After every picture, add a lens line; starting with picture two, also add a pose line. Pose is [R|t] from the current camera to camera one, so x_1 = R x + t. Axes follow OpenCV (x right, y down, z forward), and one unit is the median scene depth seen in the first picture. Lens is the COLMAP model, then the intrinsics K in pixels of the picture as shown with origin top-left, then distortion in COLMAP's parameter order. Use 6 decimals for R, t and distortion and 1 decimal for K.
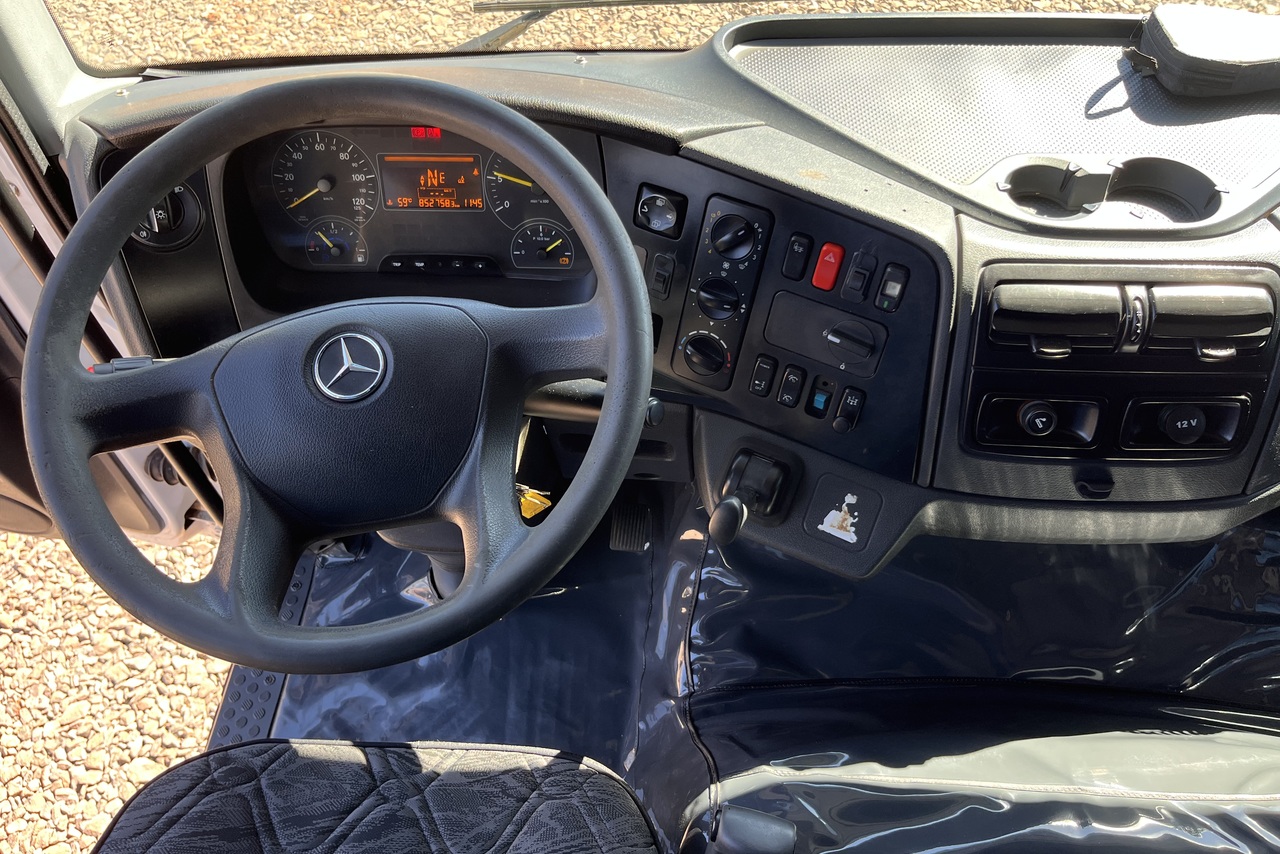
lens RADIAL K [[981.3, 0, 642.1], [0, 981.3, 427.5], [0, 0, 1]] dist [0.030489, -0.048109]
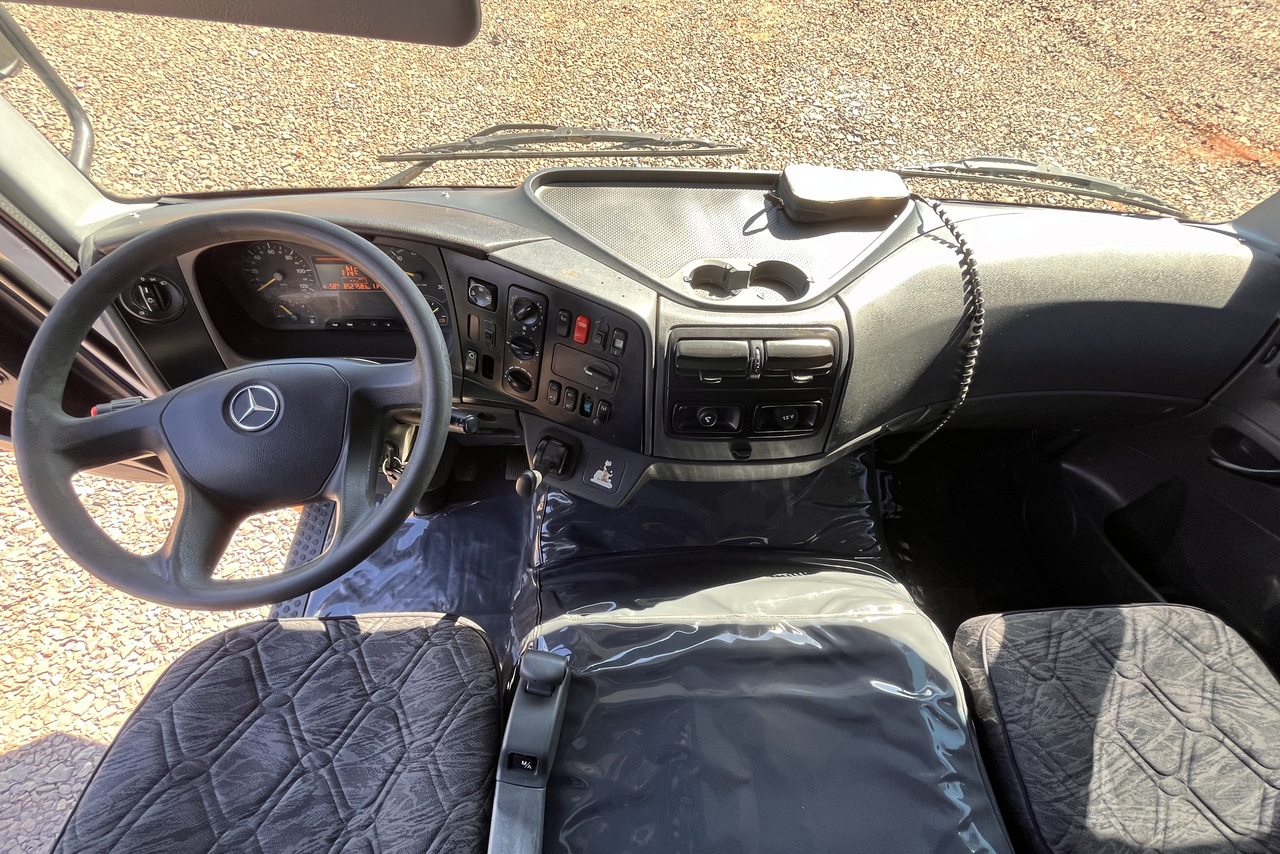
lens RADIAL K [[516.4, 0, 639.3], [0, 516.4, 433.3], [0, 0, 1]] dist [-0.004030, -0.000137]
pose [[0.993768, -0.037422, 0.104999, 0.173177], [0.026809, 0.994553, 0.100723, -0.069283], [-0.108197, -0.097280, 0.989358, 0.102989]]
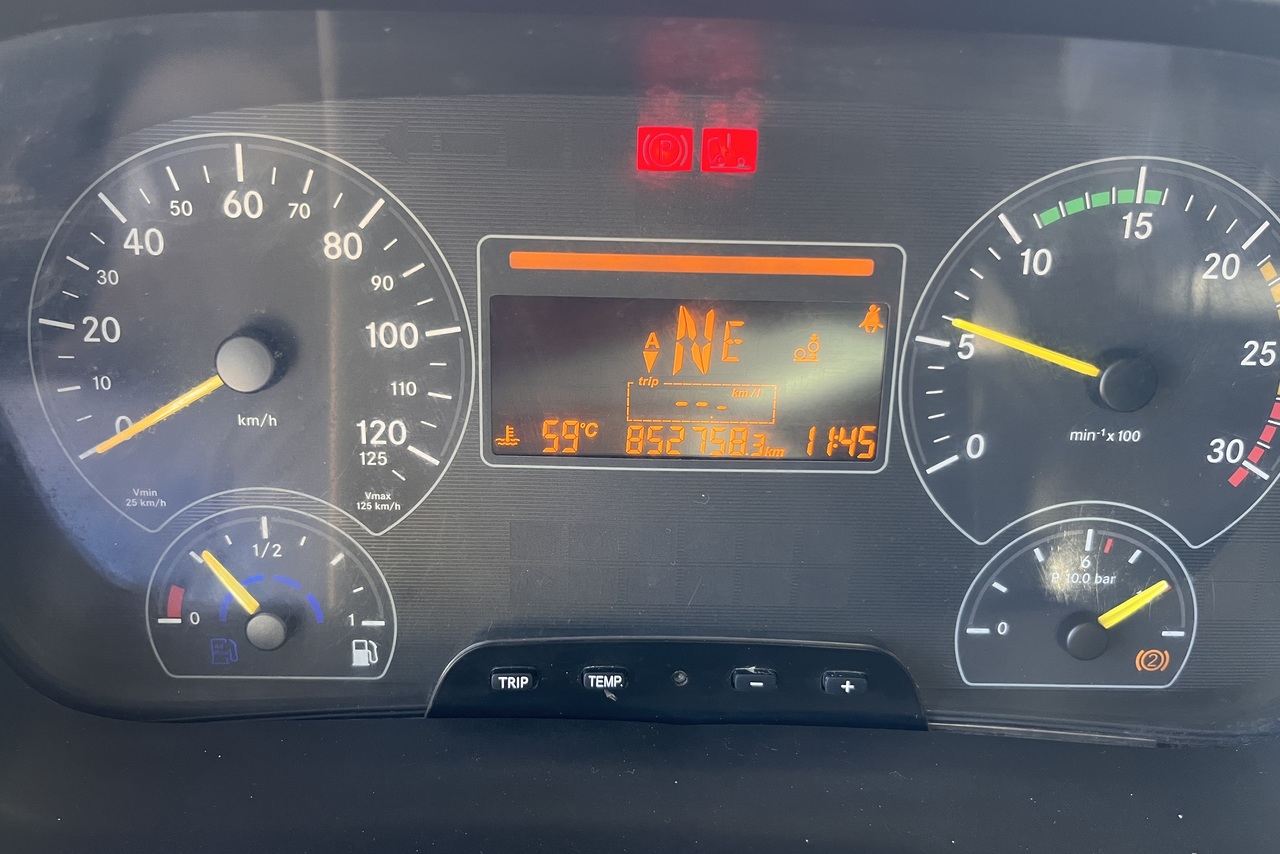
lens RADIAL K [[981.3, 0, 639.5], [0, 981.3, 424.3], [0, 0, 1]] dist [0.030489, -0.048109]
pose [[0.998529, 0.009984, 0.053296, -0.263706], [0.005658, 0.958352, -0.285533, -0.178930], [-0.053927, 0.285415, 0.956886, 0.846808]]
